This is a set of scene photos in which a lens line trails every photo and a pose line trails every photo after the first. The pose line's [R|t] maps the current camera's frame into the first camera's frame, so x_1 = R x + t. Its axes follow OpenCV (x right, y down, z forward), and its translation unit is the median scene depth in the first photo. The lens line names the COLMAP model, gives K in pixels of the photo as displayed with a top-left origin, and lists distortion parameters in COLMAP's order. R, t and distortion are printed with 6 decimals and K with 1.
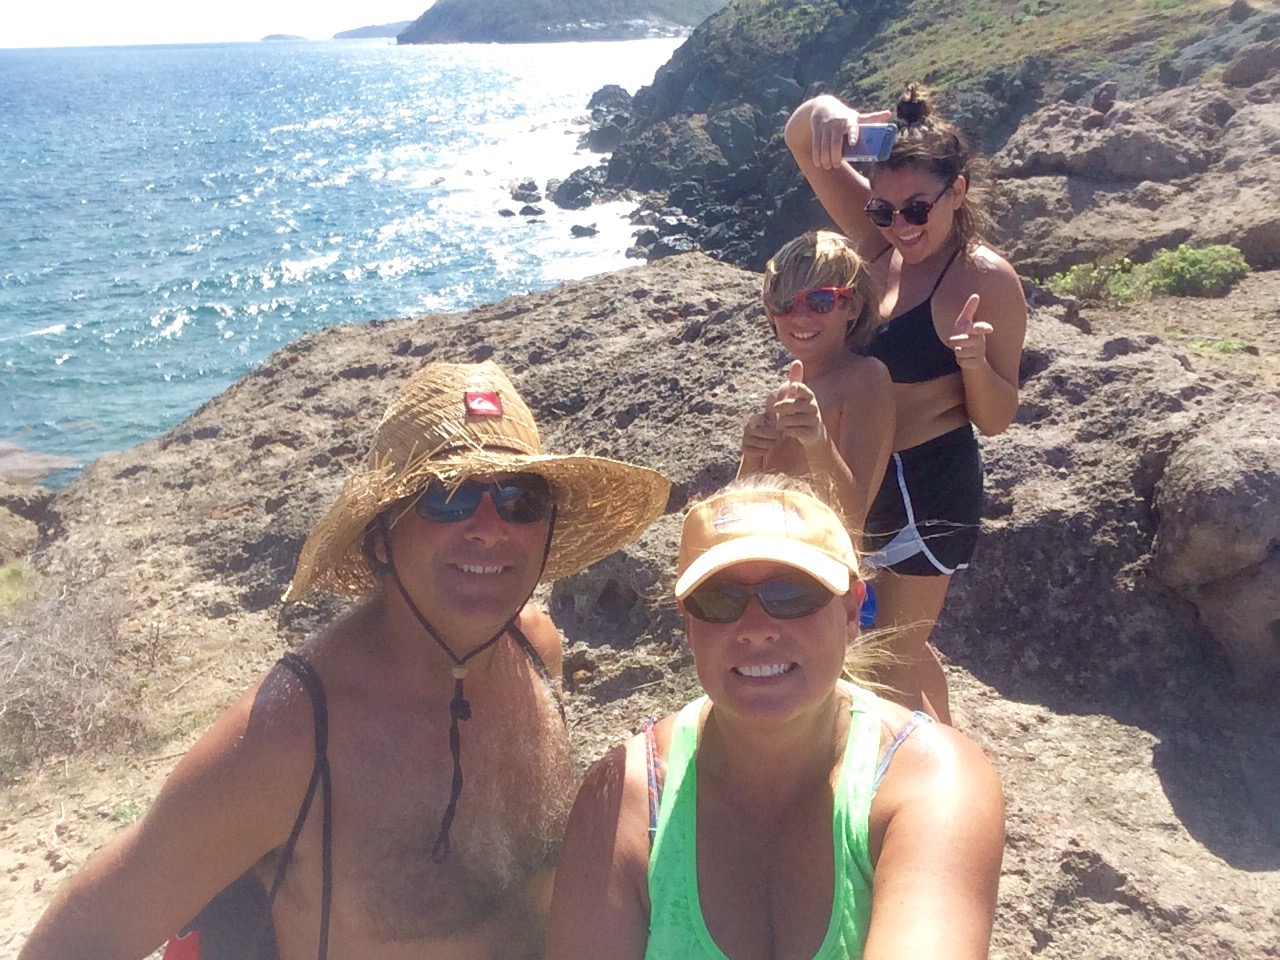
lens RADIAL K [[1160.0, 0, 641.0], [0, 1160.0, 482.3], [0, 0, 1]] dist [-0.027515, 0.000000]
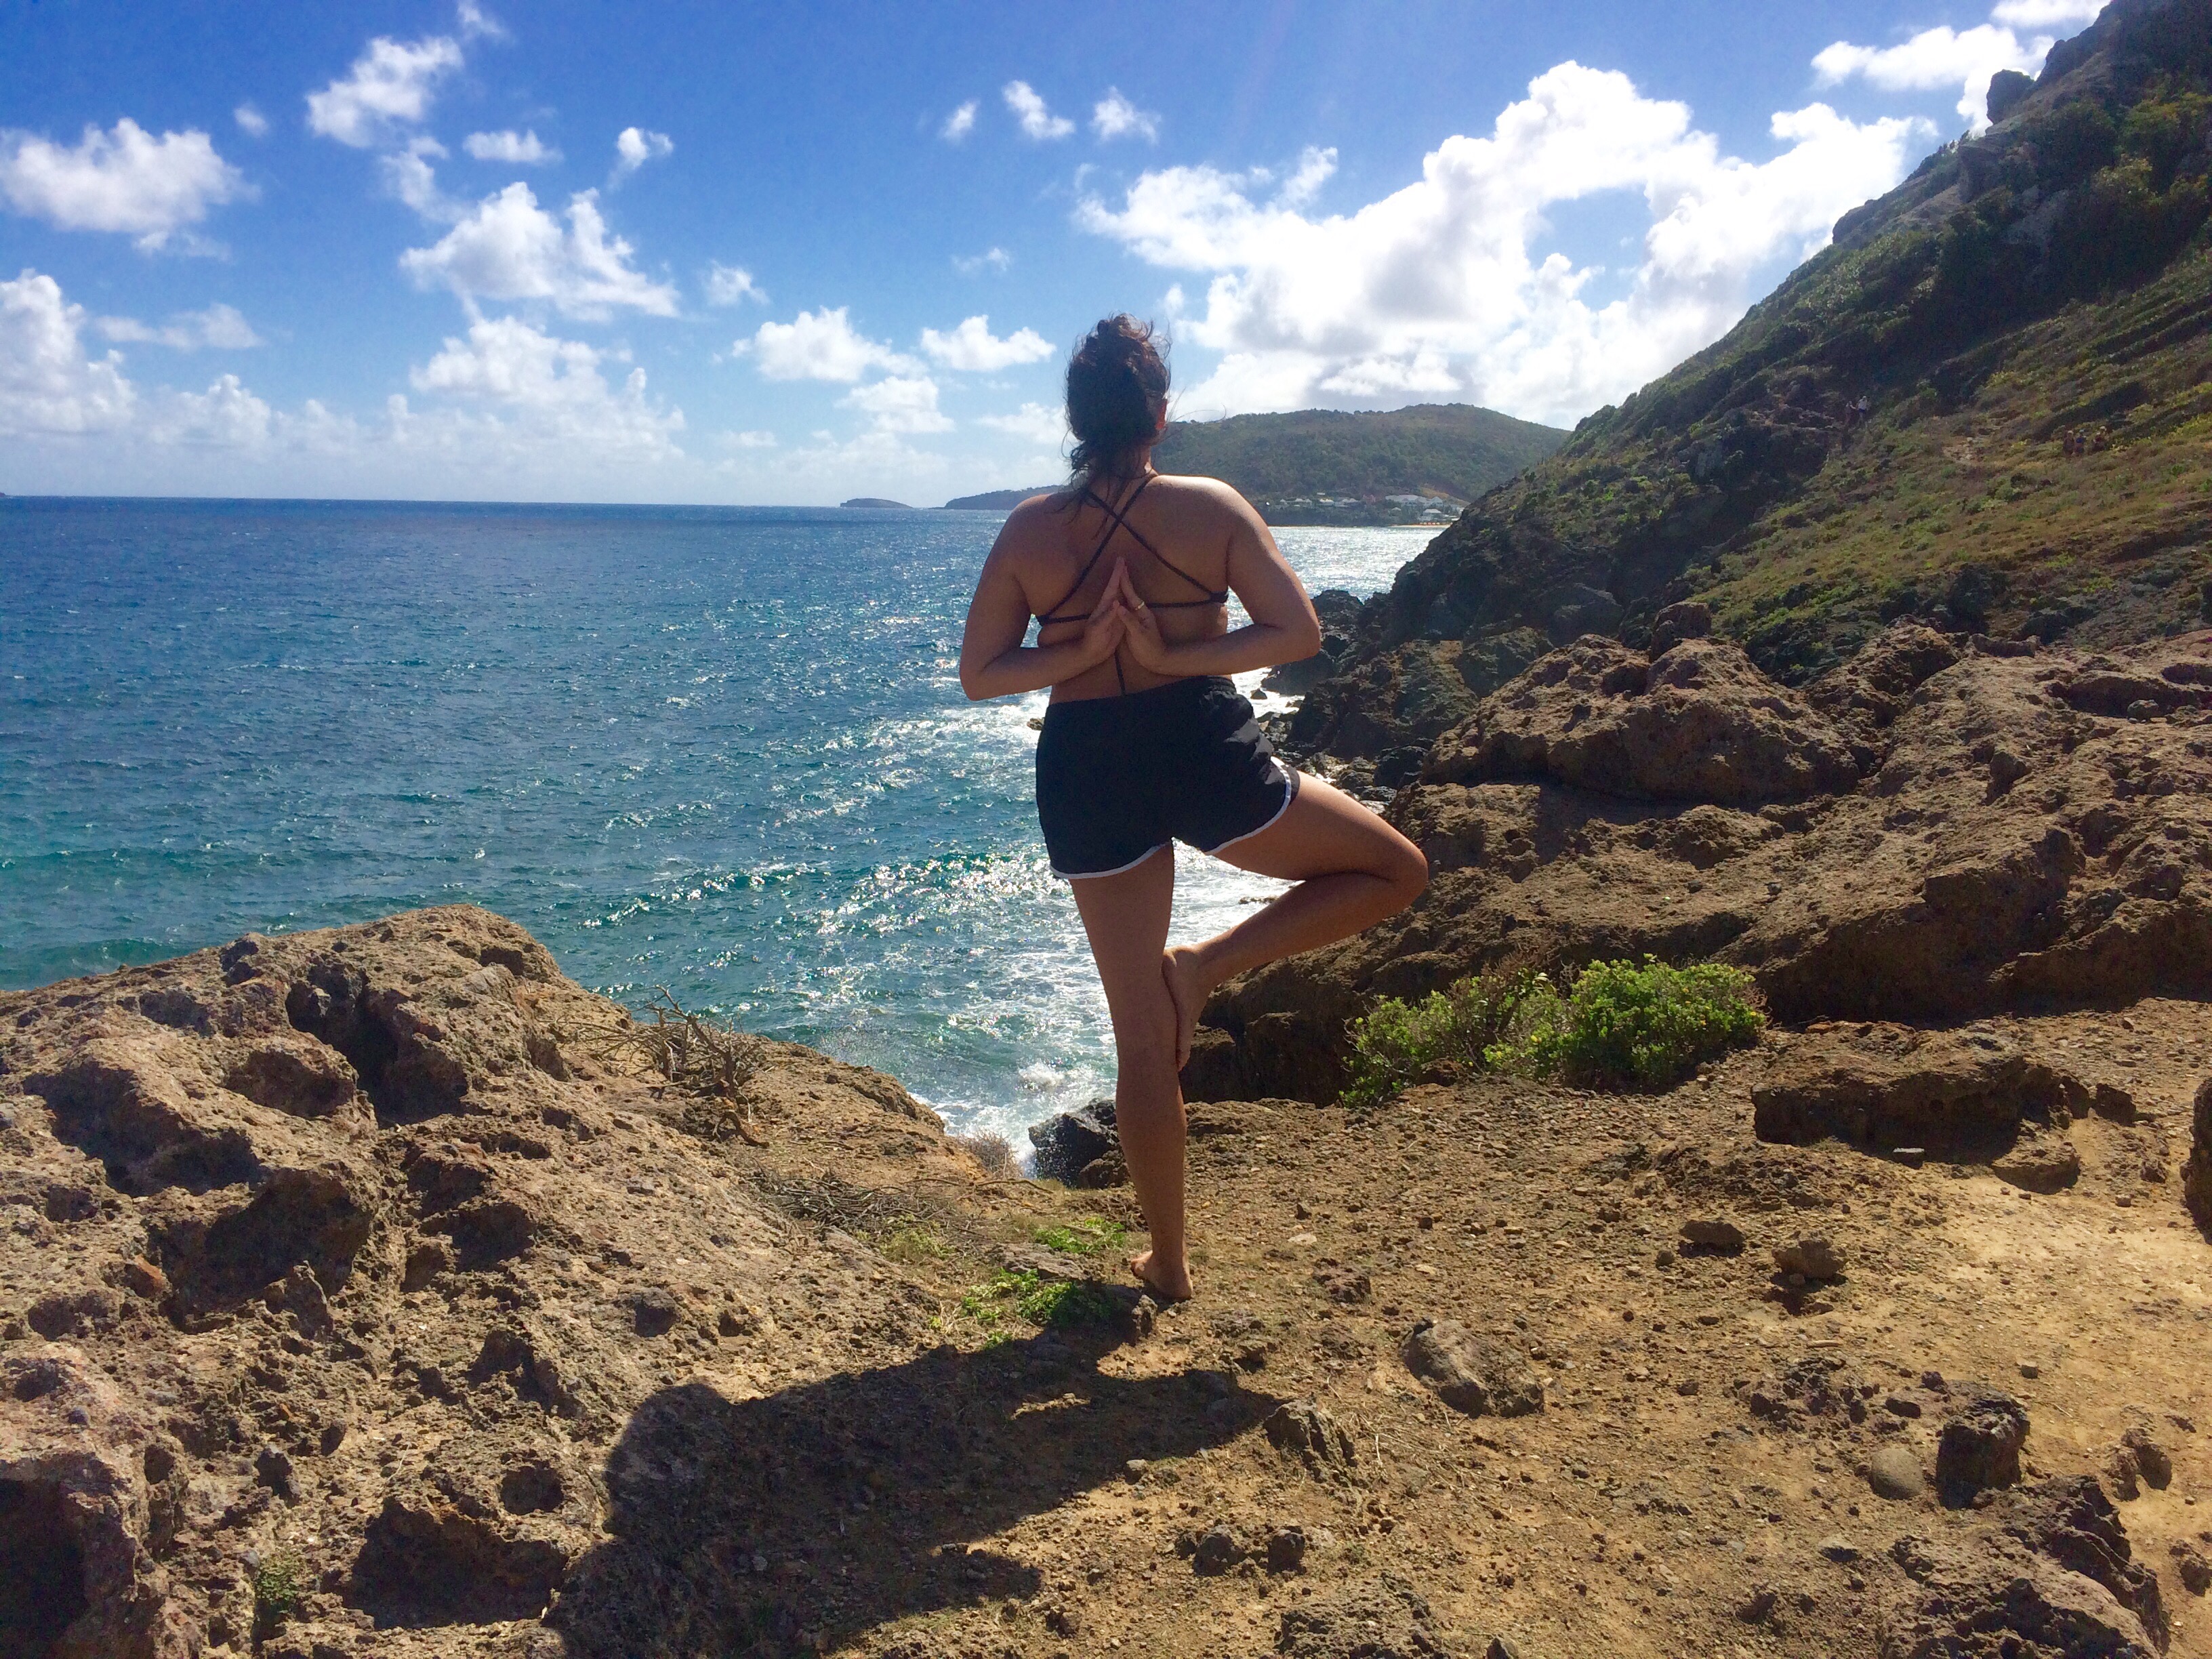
lens RADIAL K [[1836.9, 0, 1103.9], [0, 1836.9, 824.7], [0, 0, 1]] dist [-0.012638, -0.010518]
pose [[0.977894, 0.062194, -0.199636, 0.339291], [-0.101111, 0.976346, -0.191115, -0.083478], [0.183028, 0.207076, 0.961052, 0.230746]]
